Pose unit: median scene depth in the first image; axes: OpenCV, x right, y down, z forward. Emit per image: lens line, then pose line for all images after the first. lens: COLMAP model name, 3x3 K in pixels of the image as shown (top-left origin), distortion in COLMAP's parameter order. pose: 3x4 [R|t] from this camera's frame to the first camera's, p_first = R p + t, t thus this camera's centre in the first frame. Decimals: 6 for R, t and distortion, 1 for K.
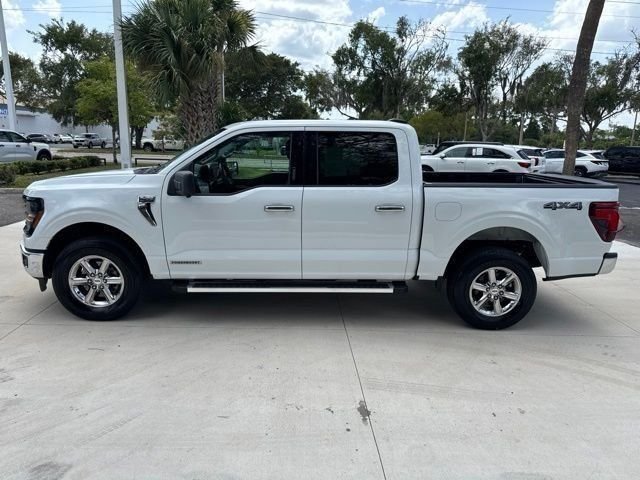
lens RADIAL K [[440.0, 0, 320.0], [0, 440.0, 240.0], [0, 0, 1]] dist [0.034265, -0.045363]
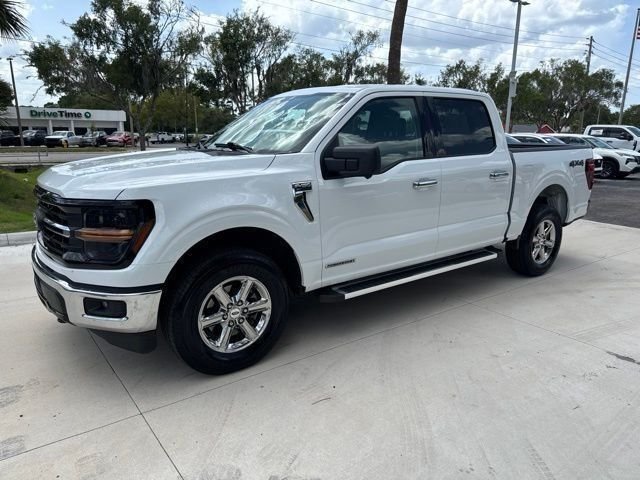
lens RADIAL K [[440.0, 0, 320.0], [0, 440.0, 240.0], [0, 0, 1]] dist [0.034265, -0.045363]
pose [[0.828684, -0.150541, 0.539091, -0.708425], [0.136592, 0.988423, 0.066050, -0.044032], [-0.542793, 0.018901, 0.839654, 0.339898]]
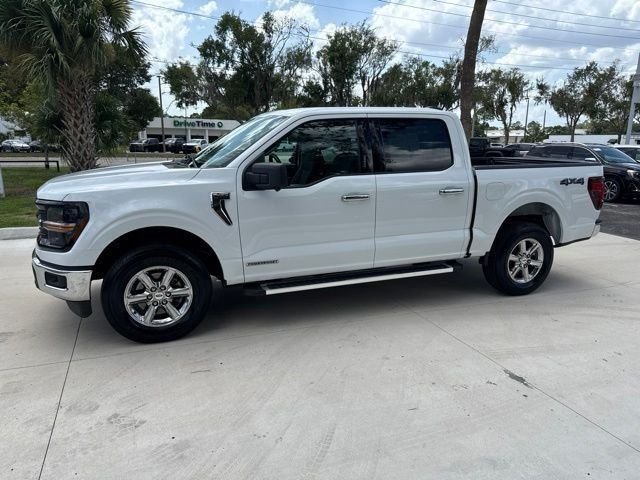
lens RADIAL K [[440.0, 0, 320.0], [0, 440.0, 240.0], [0, 0, 1]] dist [0.034265, -0.045363]
pose [[0.945286, -0.087942, 0.314167, -0.446125], [0.085517, 0.996104, 0.021523, -0.005309], [-0.314836, 0.006521, 0.949124, 0.091816]]
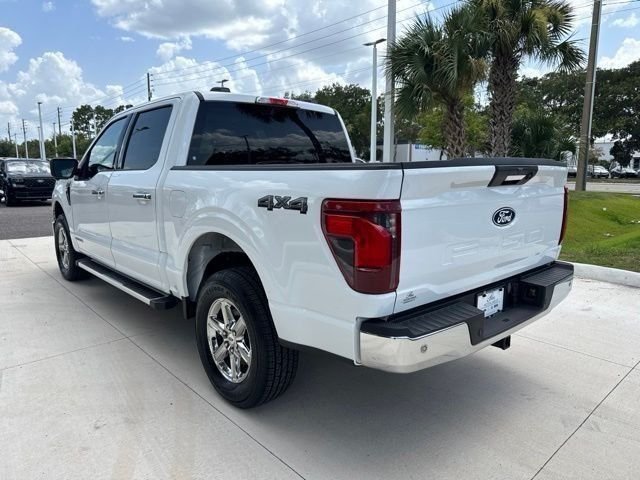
lens RADIAL K [[440.0, 0, 320.0], [0, 440.0, 240.0], [0, 0, 1]] dist [0.034265, -0.045363]
pose [[0.641686, 0.099122, -0.760535, 0.923245], [-0.146818, 0.989151, 0.005044, -0.042709], [0.752784, 0.108424, 0.649277, 0.677237]]
